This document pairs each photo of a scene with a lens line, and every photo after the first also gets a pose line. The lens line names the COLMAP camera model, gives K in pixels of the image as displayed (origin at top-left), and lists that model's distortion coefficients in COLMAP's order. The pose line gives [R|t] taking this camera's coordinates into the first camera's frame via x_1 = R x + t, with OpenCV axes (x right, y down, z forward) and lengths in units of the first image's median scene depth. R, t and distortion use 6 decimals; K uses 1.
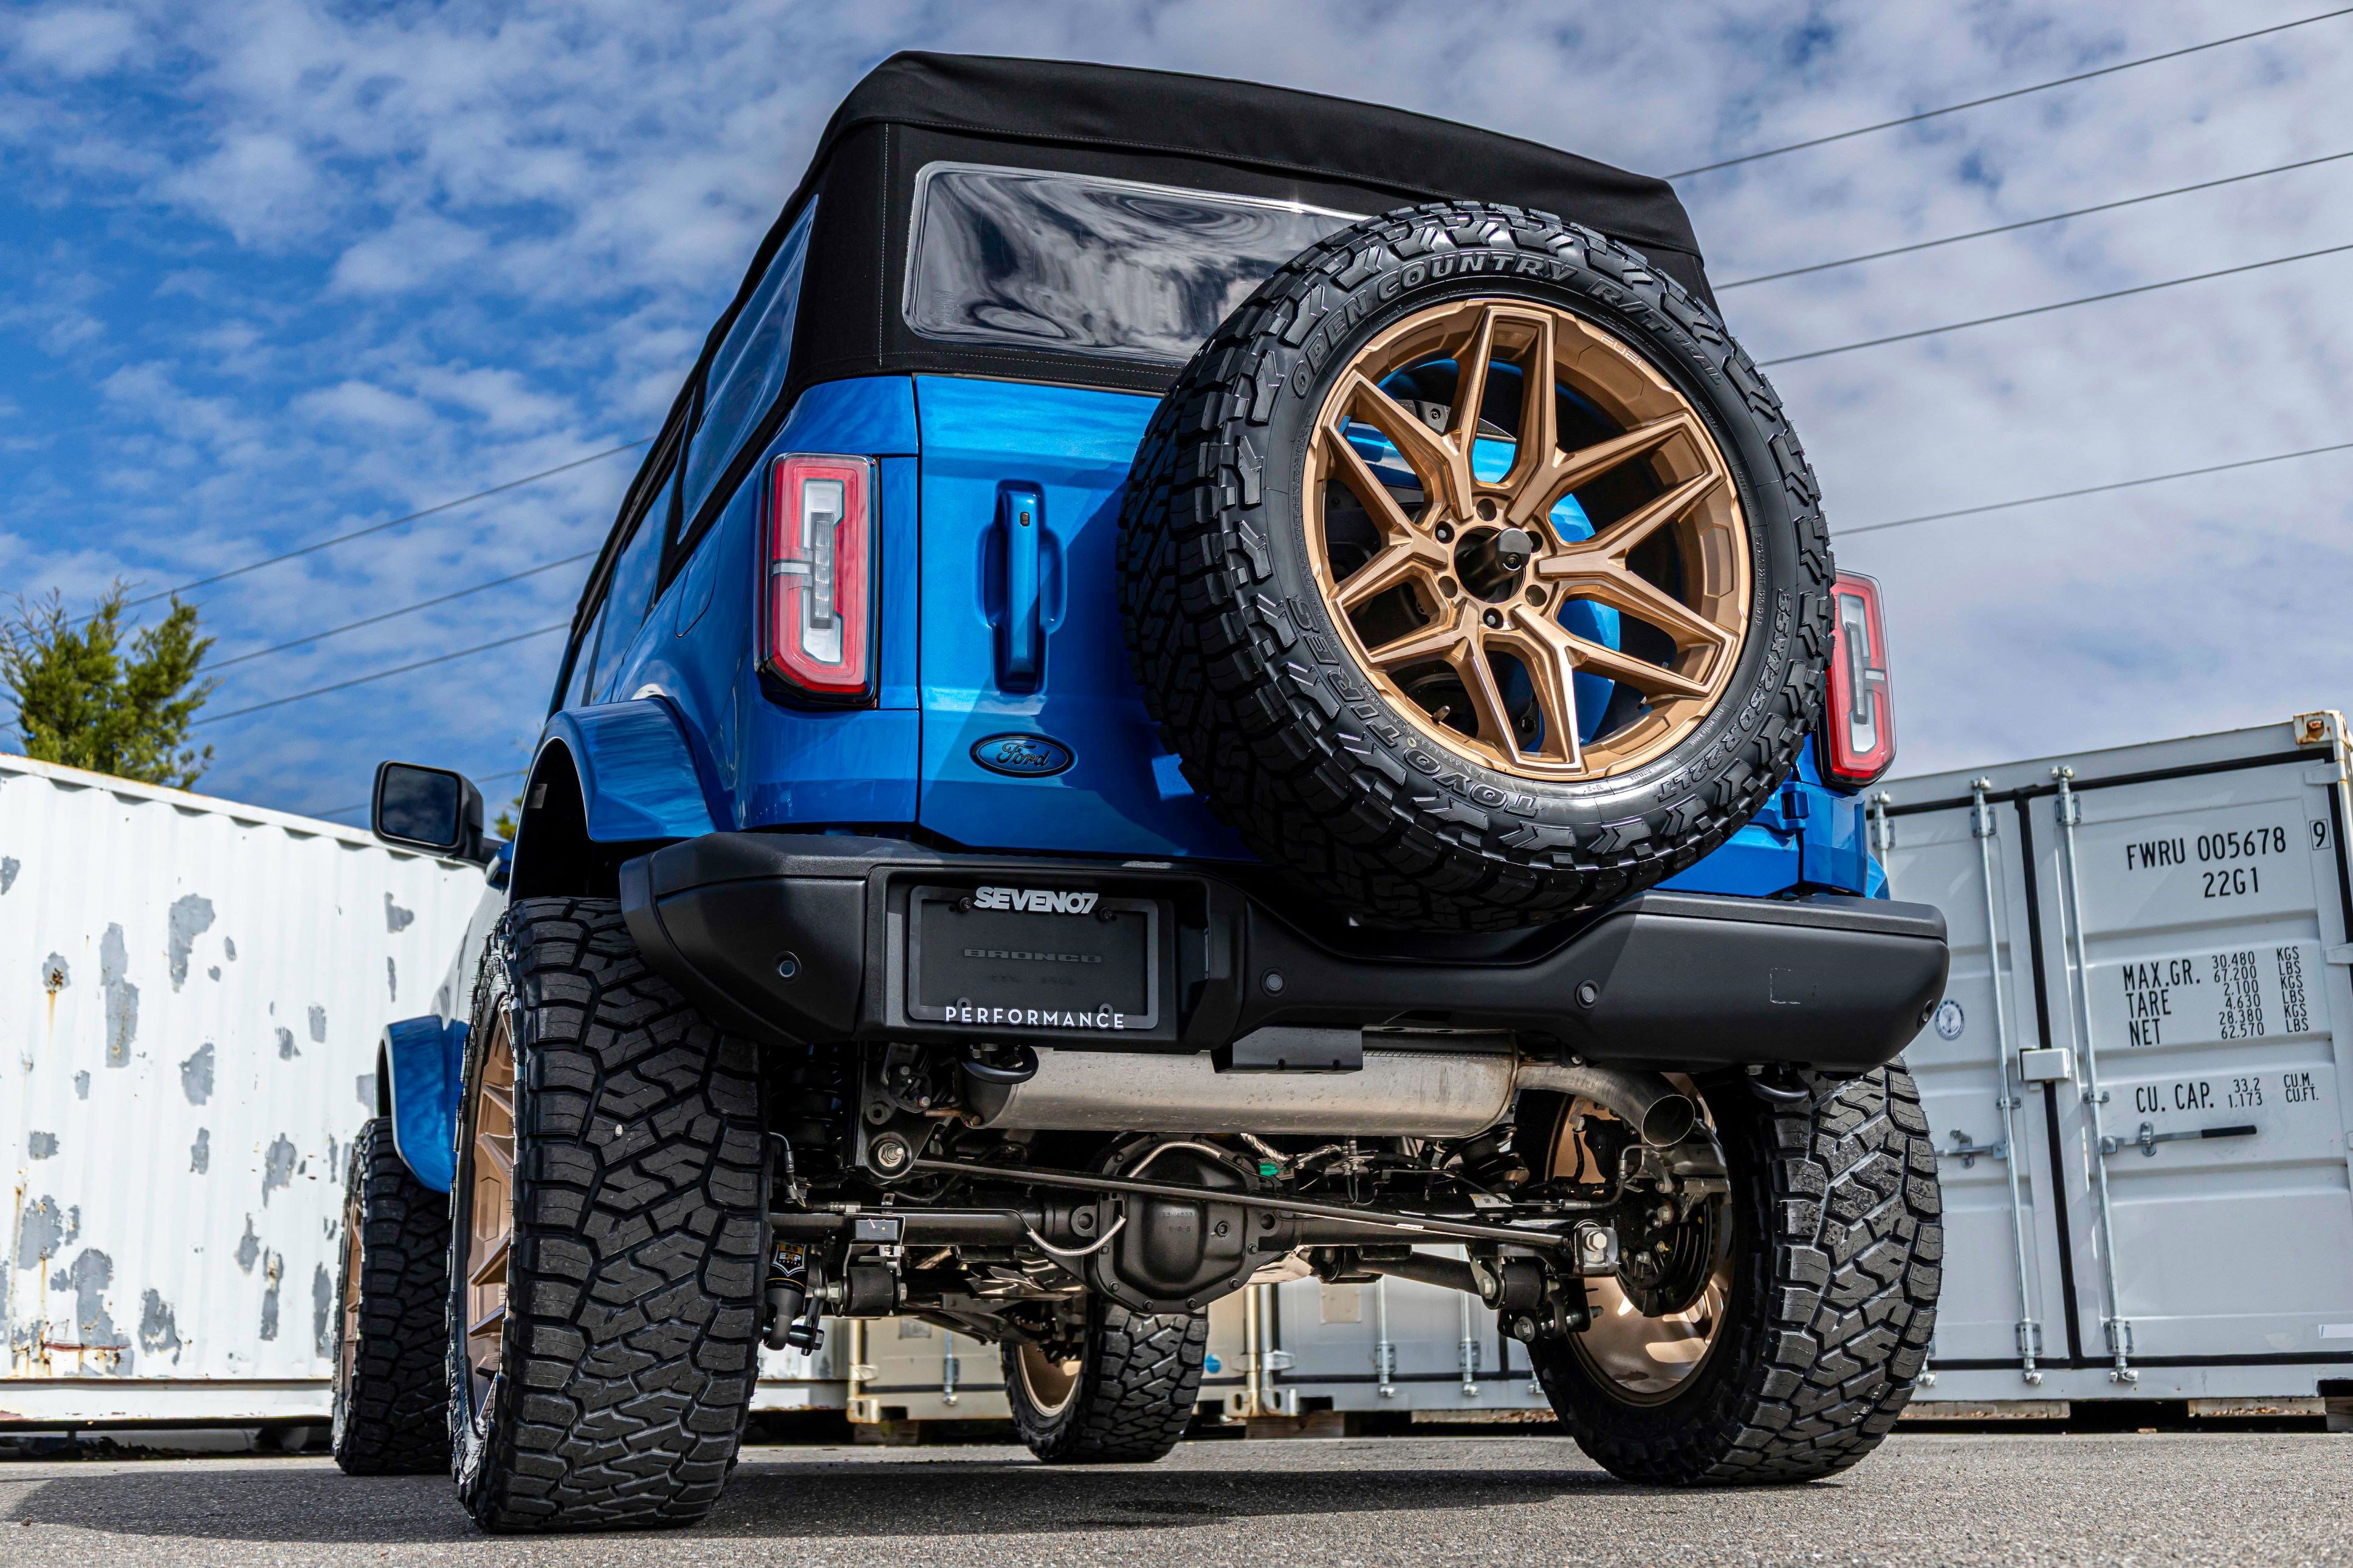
lens RADIAL K [[2529.7, 0, 1143.7], [0, 2529.7, 792.0], [0, 0, 1]] dist [-0.041559, 0.000000]
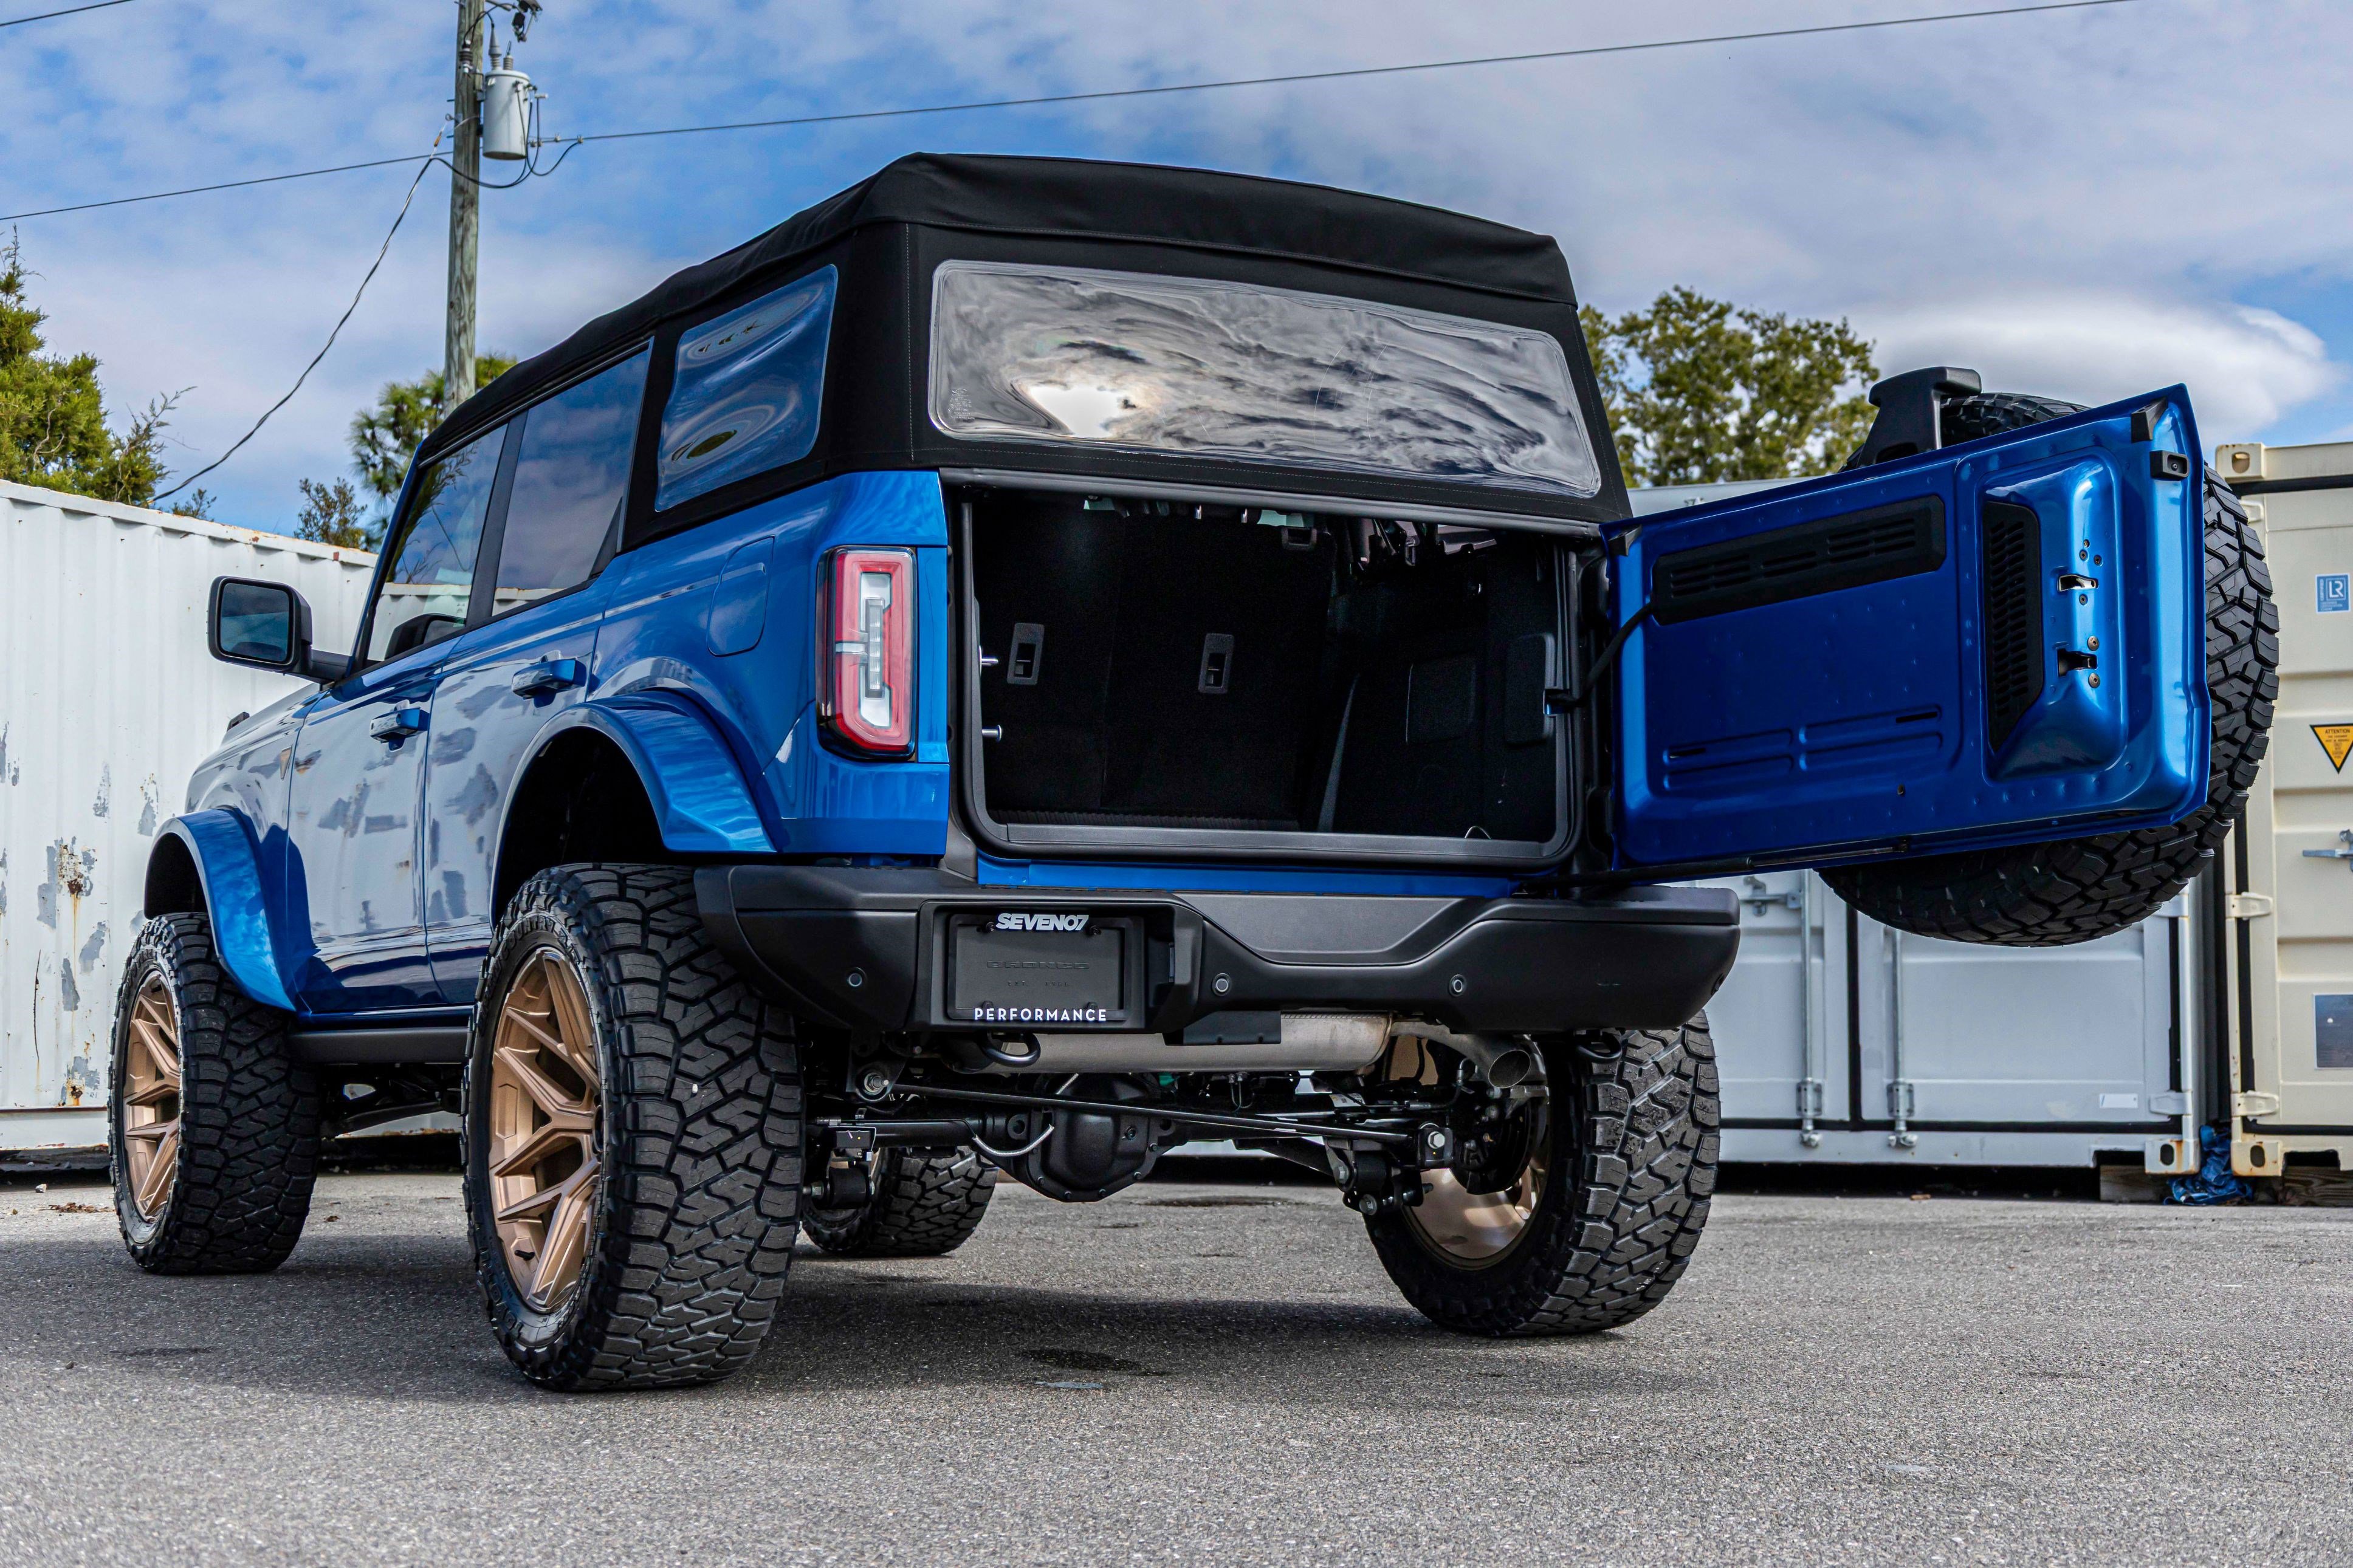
lens RADIAL K [[3438.1, 0, 1181.0], [0, 3438.1, 781.8], [0, 0, 1]] dist [-0.093632, 0.000000]
pose [[0.989555, 0.024384, 0.142076, -0.201643], [-0.046705, 0.986658, 0.155963, -0.273032], [-0.136378, -0.160970, 0.977492, -0.623560]]
